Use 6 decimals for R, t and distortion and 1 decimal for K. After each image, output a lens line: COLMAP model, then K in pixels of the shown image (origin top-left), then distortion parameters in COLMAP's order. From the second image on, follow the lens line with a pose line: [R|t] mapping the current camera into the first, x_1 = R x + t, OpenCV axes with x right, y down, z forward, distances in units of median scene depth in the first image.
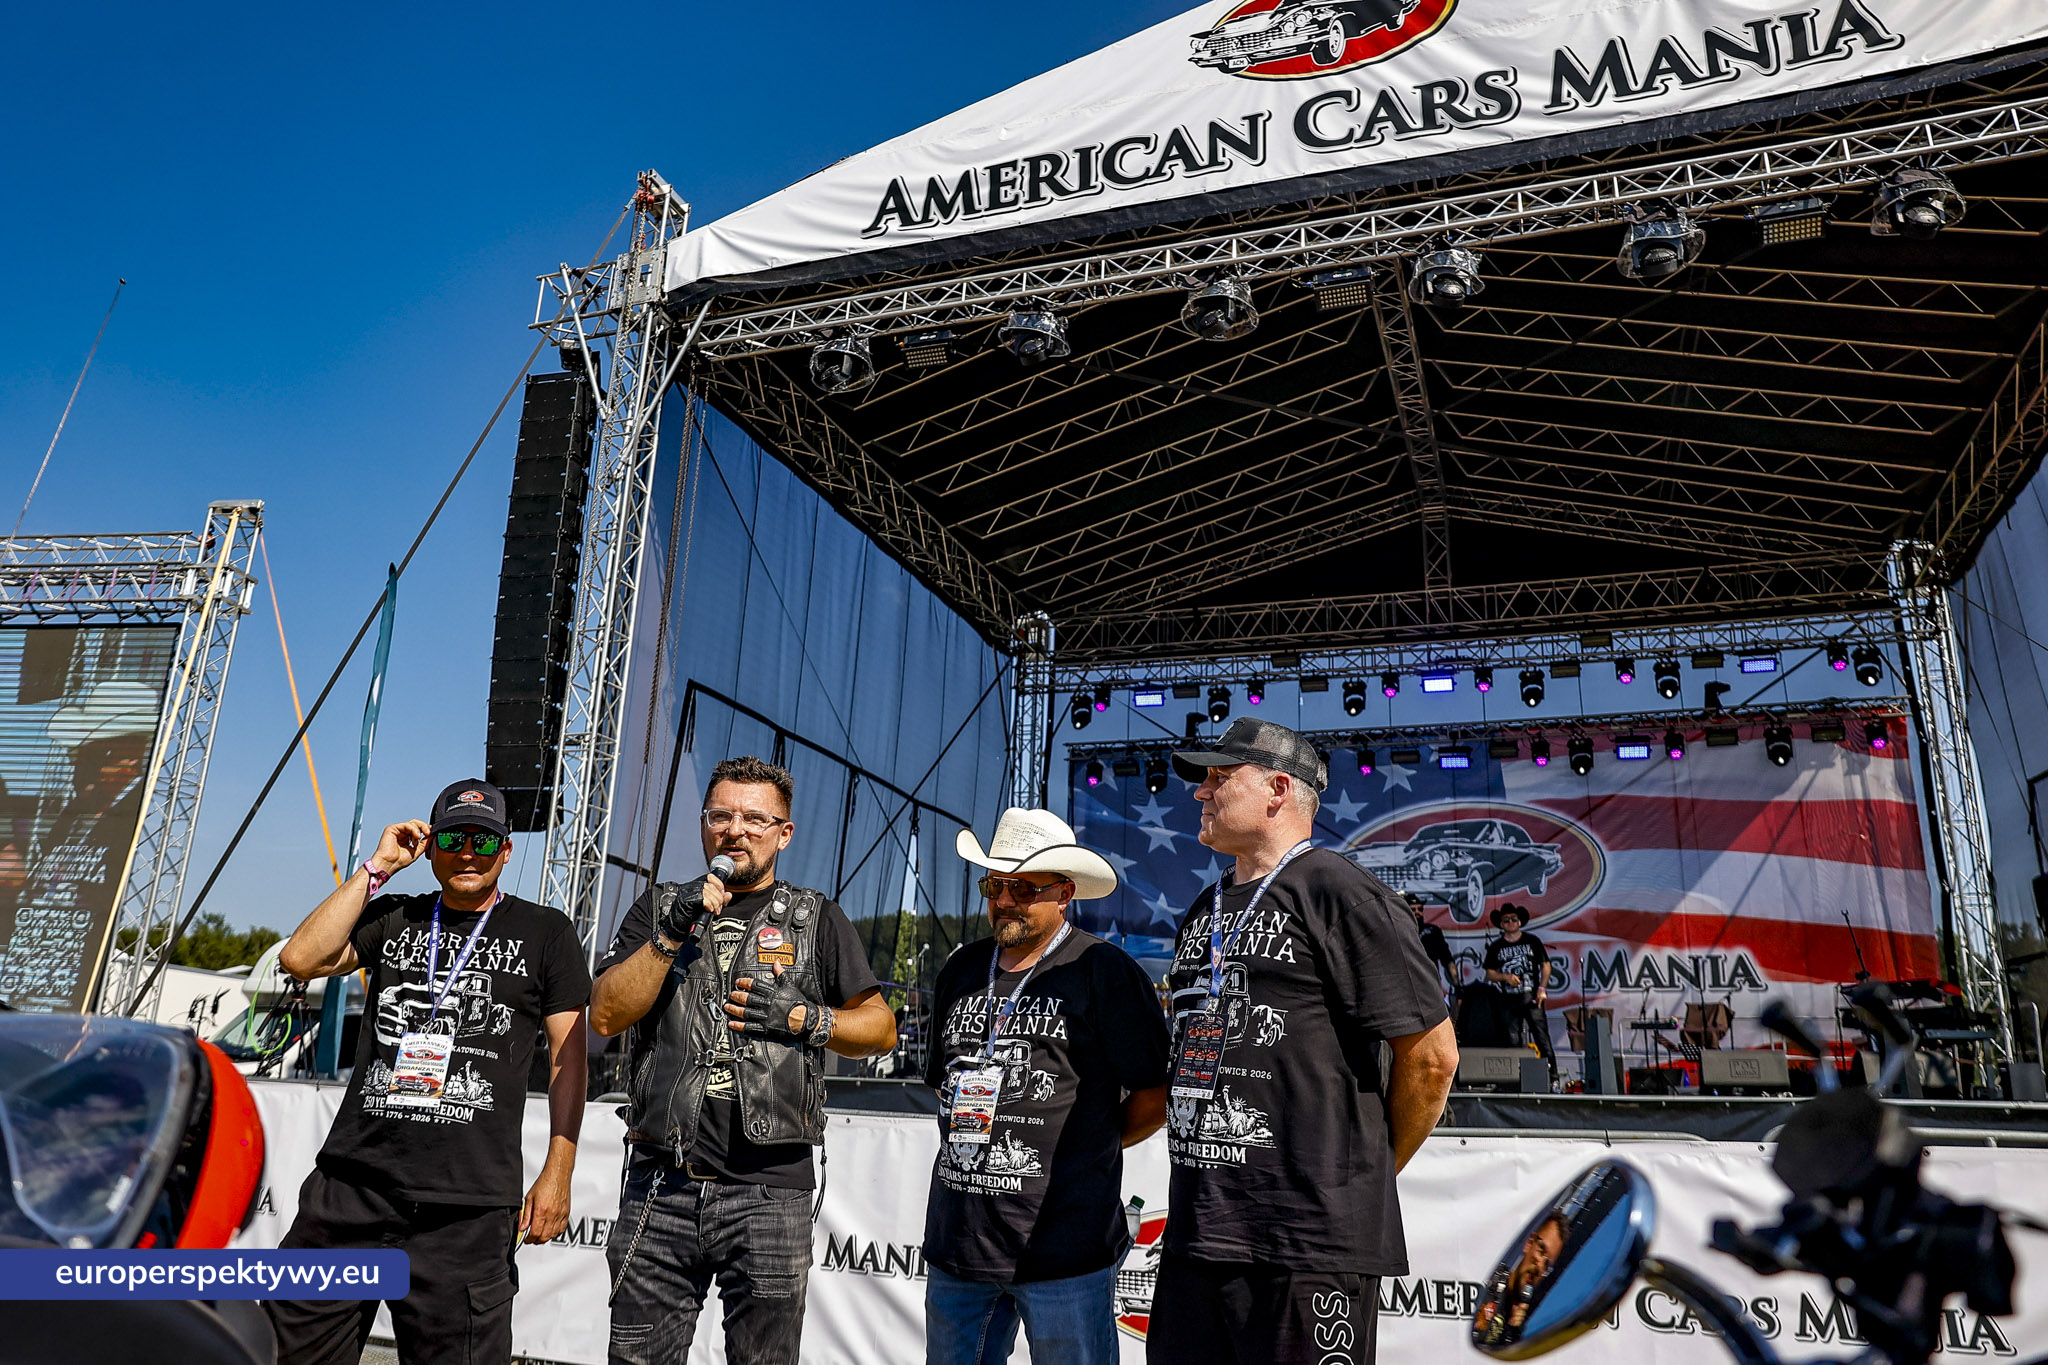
lens RADIAL K [[1397.0, 0, 987.1], [0, 1397.0, 697.8], [0, 0, 1]] dist [-0.091871, 0.038829]
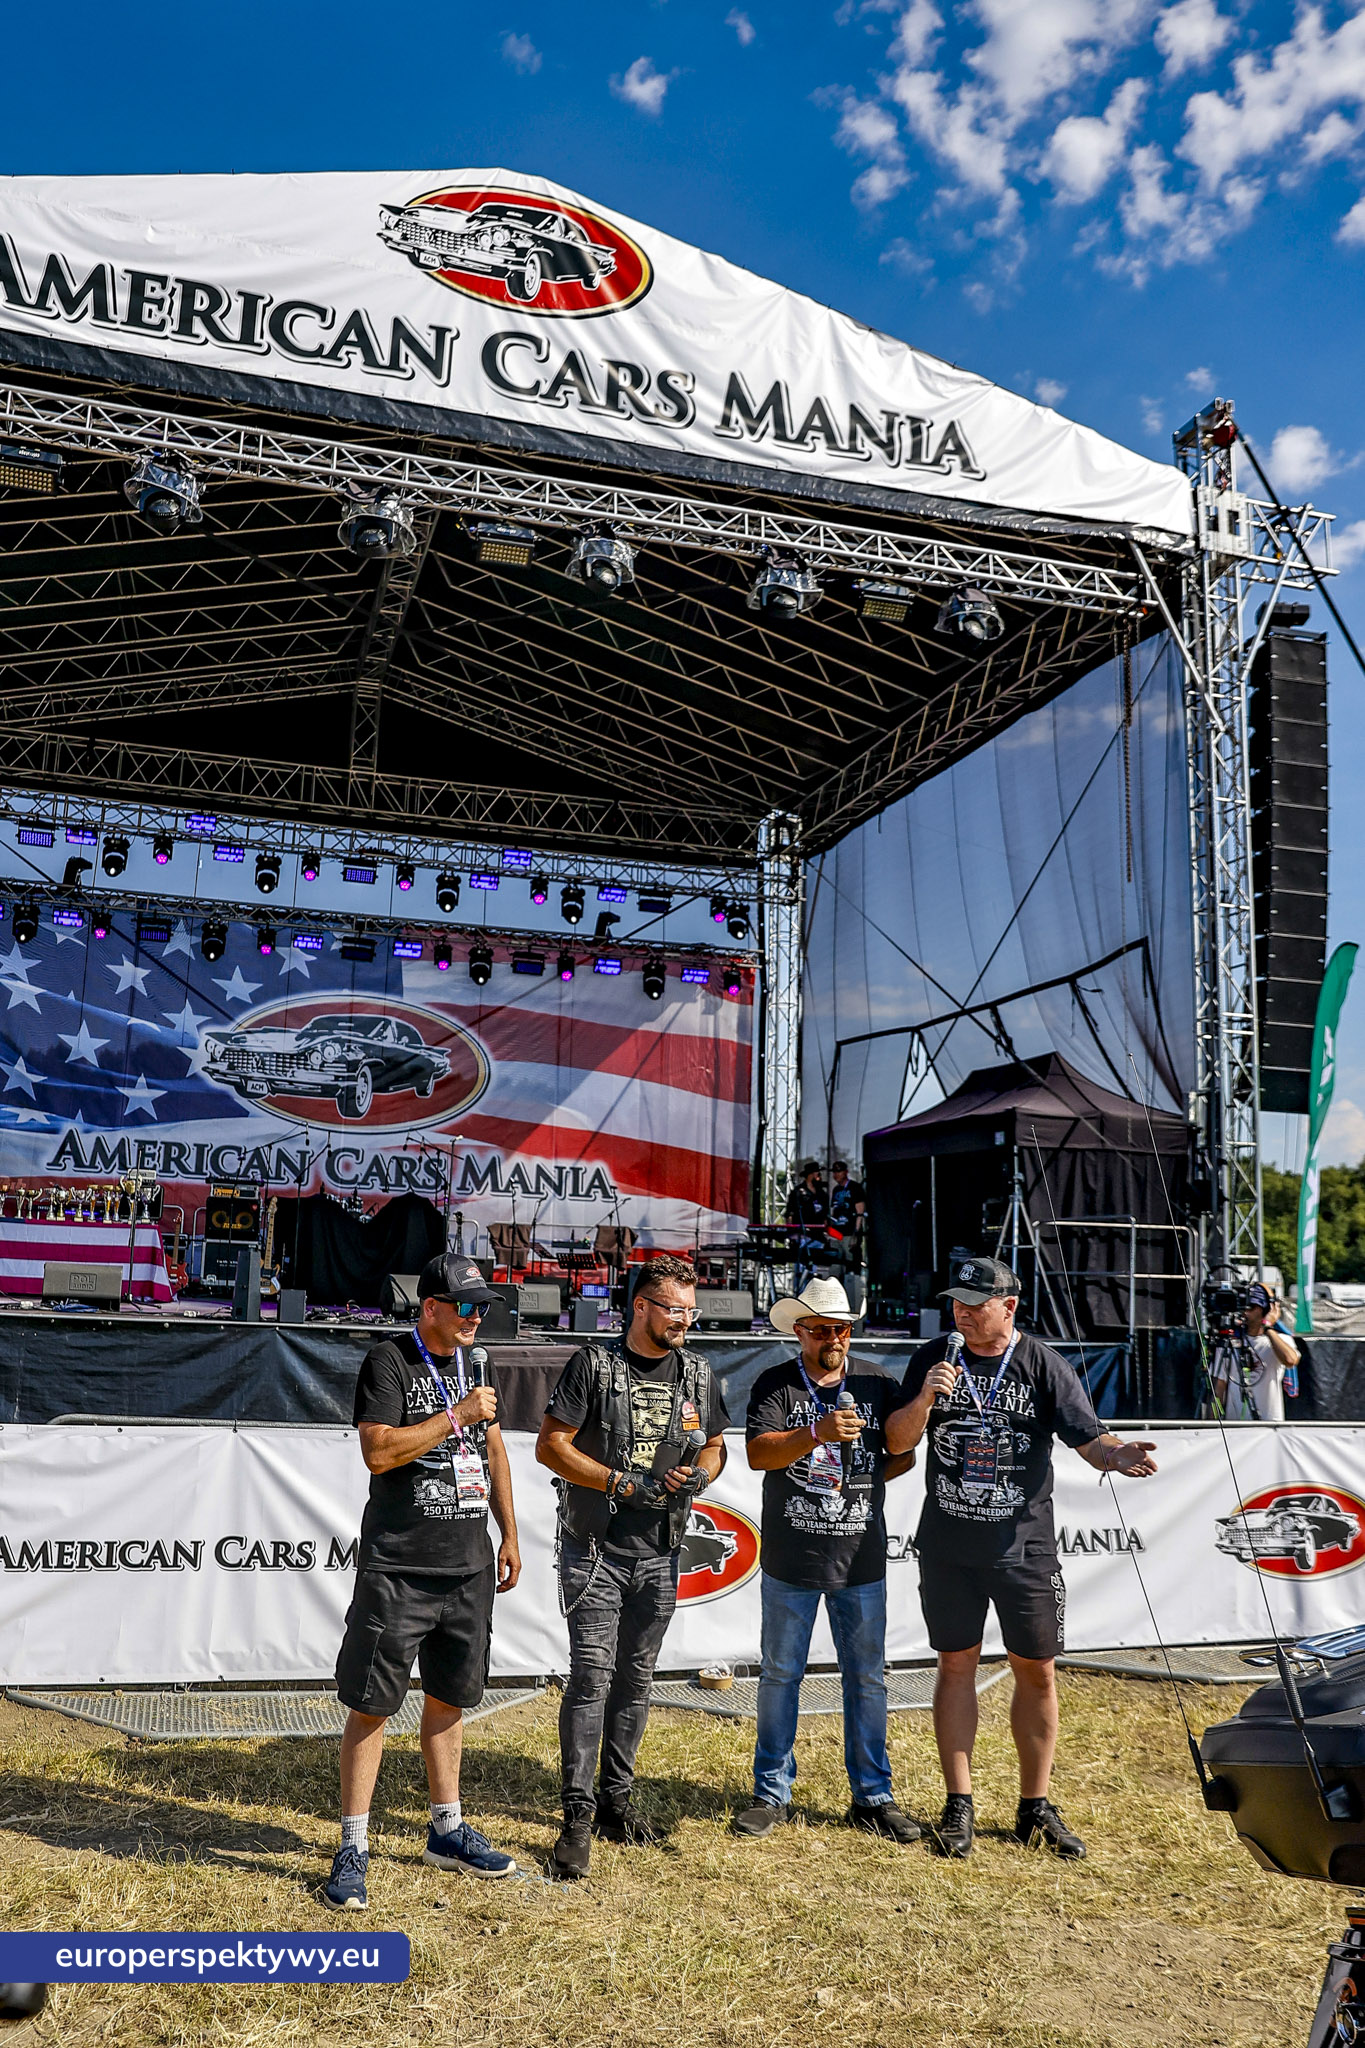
lens RADIAL K [[1583.5, 0, 636.9], [0, 1583.5, 1064.4], [0, 0, 1]] dist [-0.088304, 0.083872]
pose [[0.811475, 0.071261, 0.580026, -0.150671], [-0.166113, 0.979722, 0.112029, -0.036529], [-0.560282, -0.187259, 0.806857, -0.020861]]
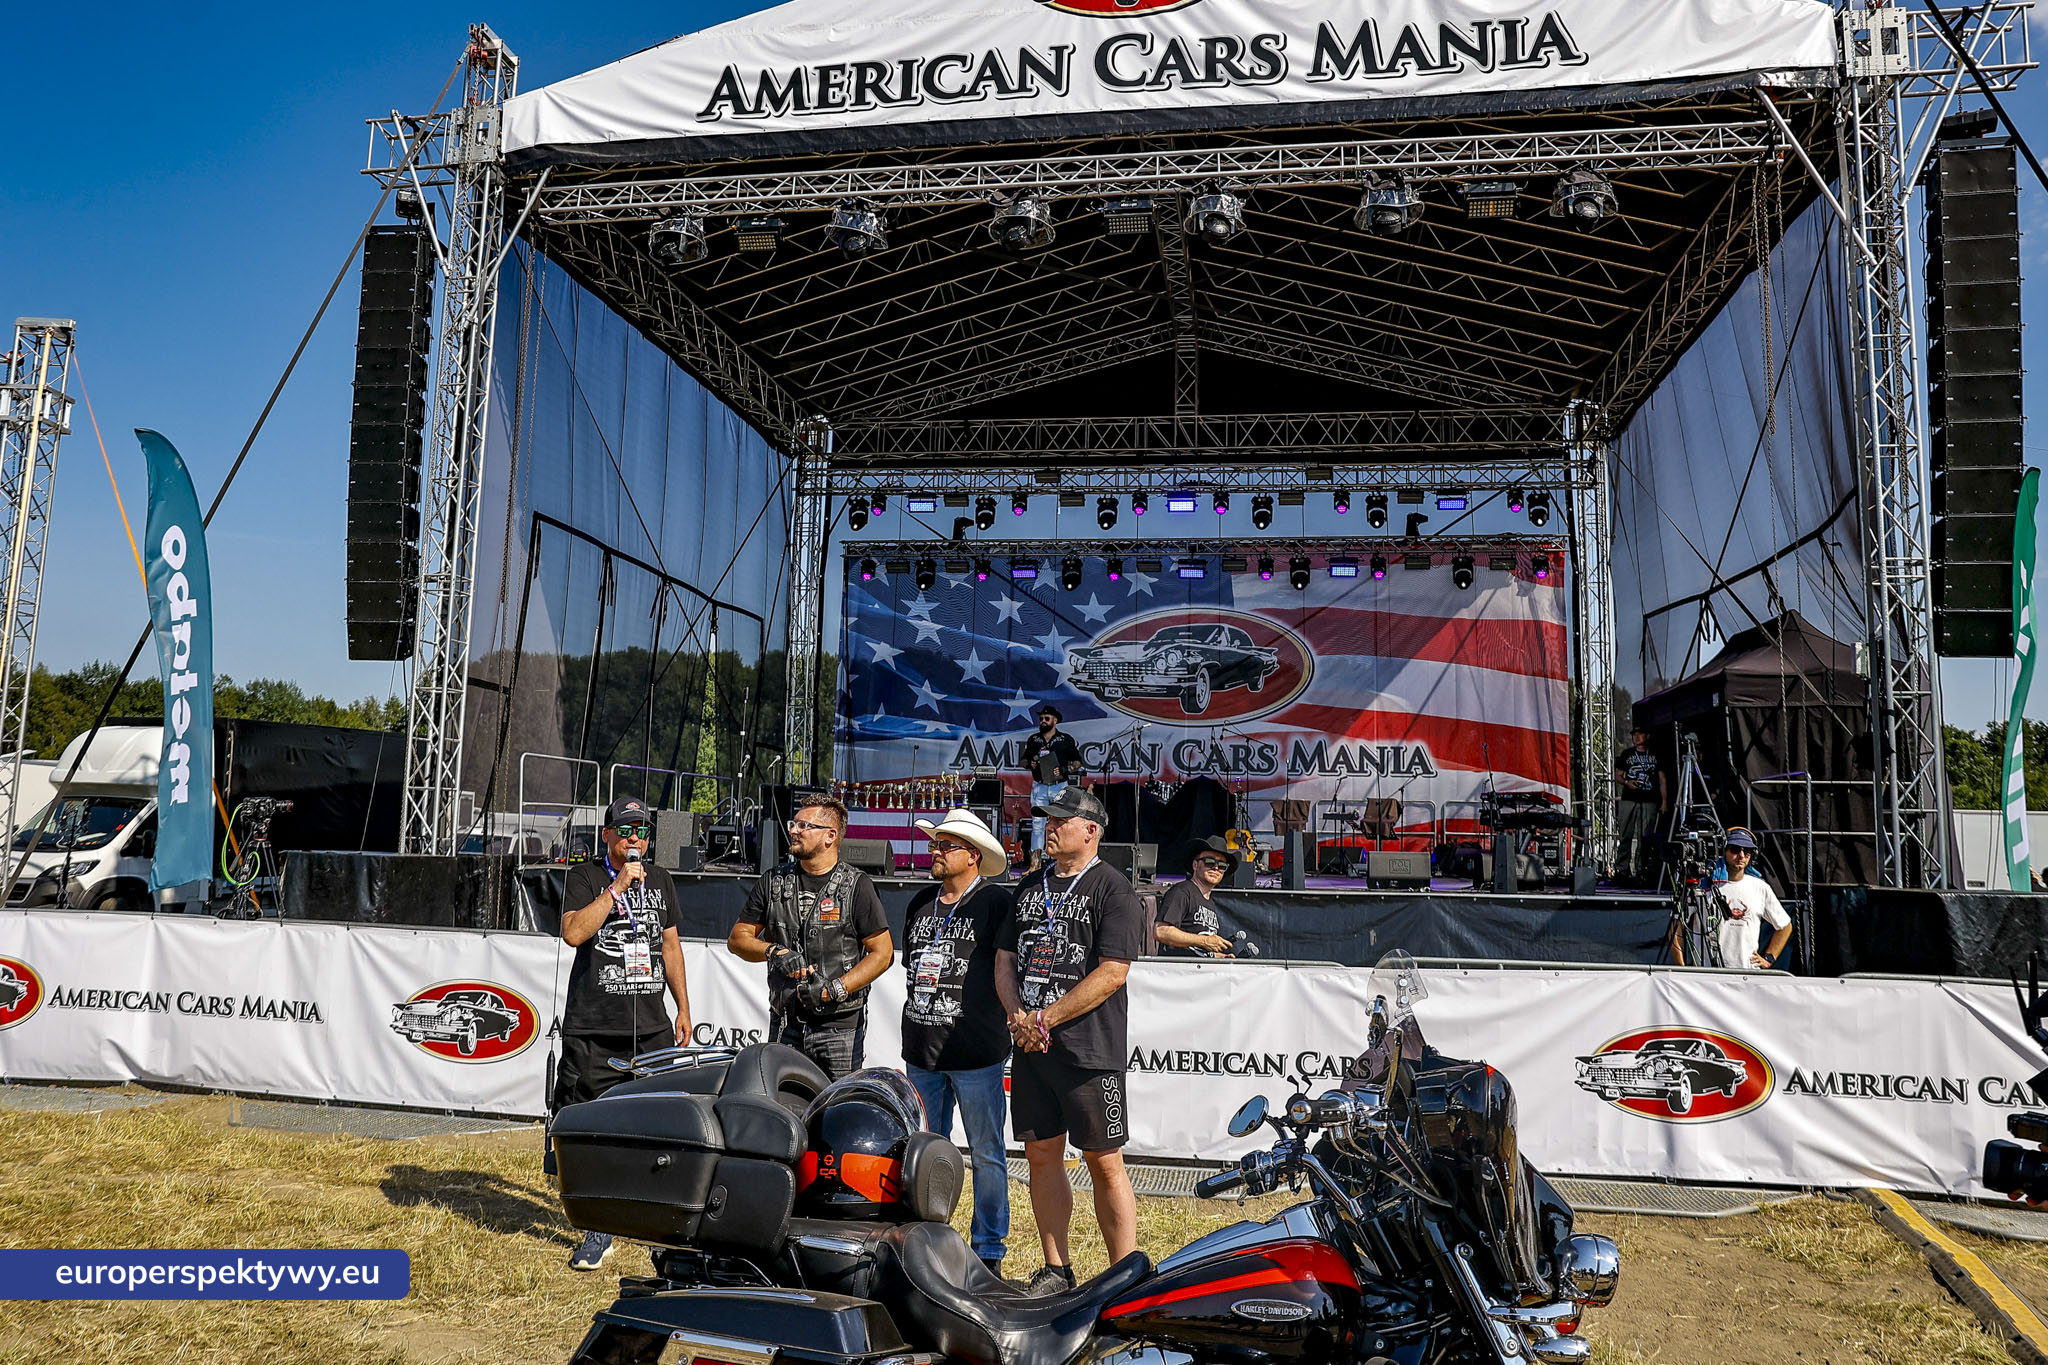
lens RADIAL K [[1397.0, 0, 973.8], [0, 1397.0, 702.5], [0, 0, 1]] dist [-0.091871, 0.038829]
pose [[0.984595, 0.005265, 0.174773, -0.036737], [-0.037148, 0.983026, 0.179666, -0.050425], [-0.170861, -0.183391, 0.968078, -0.093631]]
